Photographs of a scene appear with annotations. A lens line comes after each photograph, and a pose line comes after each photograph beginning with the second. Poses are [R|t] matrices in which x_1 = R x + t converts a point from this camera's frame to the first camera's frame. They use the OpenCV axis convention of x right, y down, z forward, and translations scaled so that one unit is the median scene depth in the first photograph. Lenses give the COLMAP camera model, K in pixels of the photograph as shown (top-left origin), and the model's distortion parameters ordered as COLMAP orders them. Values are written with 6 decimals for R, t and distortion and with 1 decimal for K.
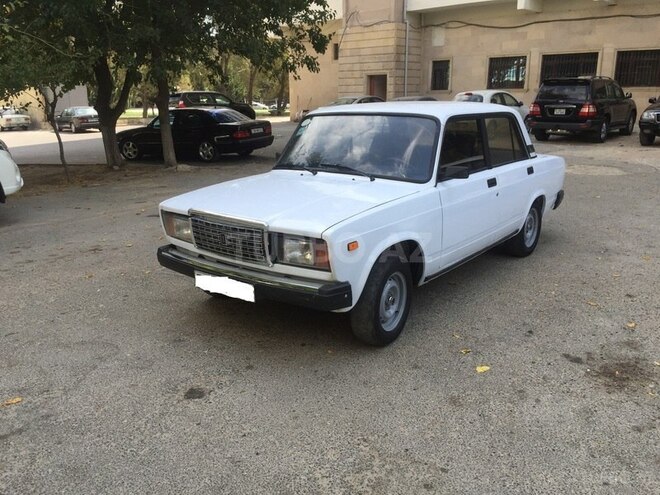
lens RADIAL K [[567.4, 0, 326.6], [0, 567.4, 244.1], [0, 0, 1]] dist [0.081768, -0.115906]
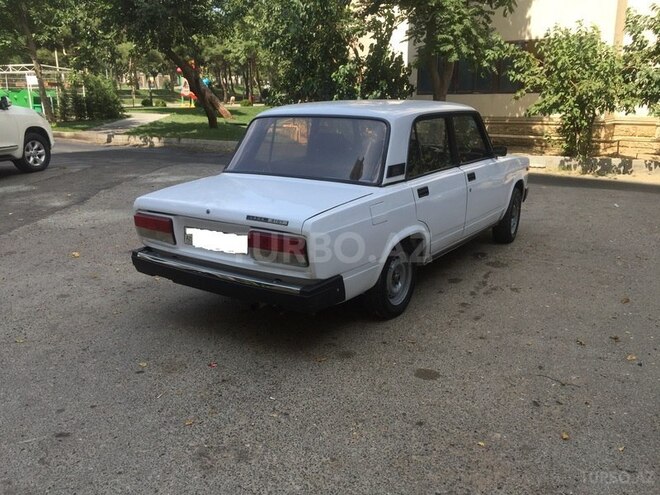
lens RADIAL K [[567.4, 0, 326.6], [0, 567.4, 244.1], [0, 0, 1]] dist [0.081768, -0.115906]
pose [[-0.997098, 0.033734, -0.068250, 0.387745], [-0.004079, 0.871514, 0.490353, -0.644288], [0.076023, 0.489208, -0.868847, 2.460887]]
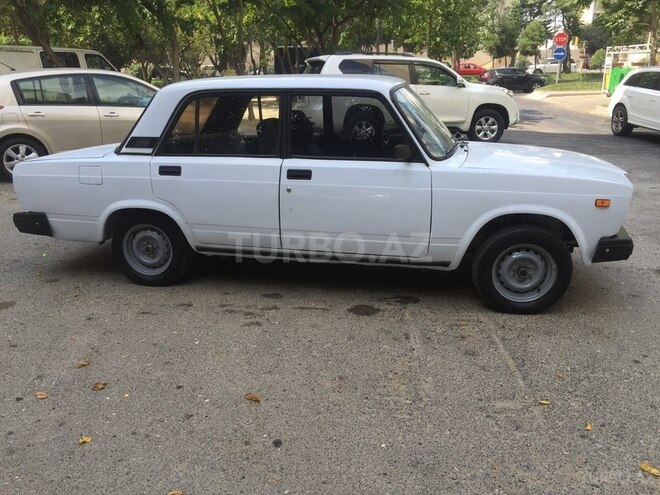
lens RADIAL K [[567.4, 0, 326.6], [0, 567.4, 244.1], [0, 0, 1]] dist [0.081768, -0.115906]
pose [[-0.451307, -0.233876, 0.861176, -0.835023], [0.236815, 0.899054, 0.368268, -0.411111], [-0.860372, 0.370142, -0.350364, 1.706566]]
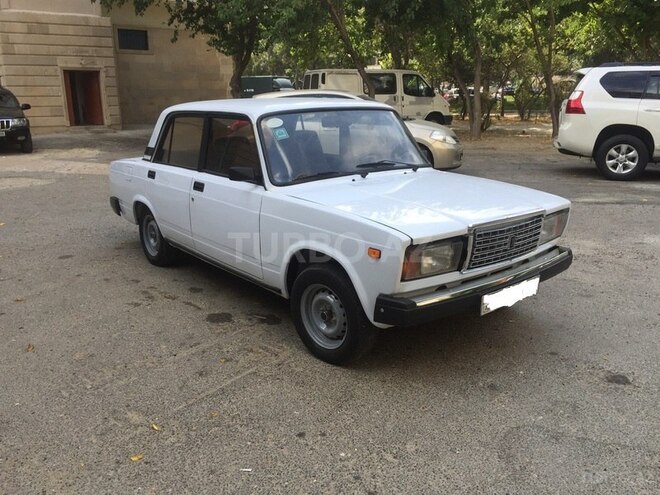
lens RADIAL K [[567.4, 0, 326.6], [0, 567.4, 244.1], [0, 0, 1]] dist [0.081768, -0.115906]
pose [[0.220441, -0.235173, 0.946625, -0.959948], [0.254555, 0.950738, 0.176916, -0.209618], [-0.941598, 0.201969, 0.269446, 0.901534]]
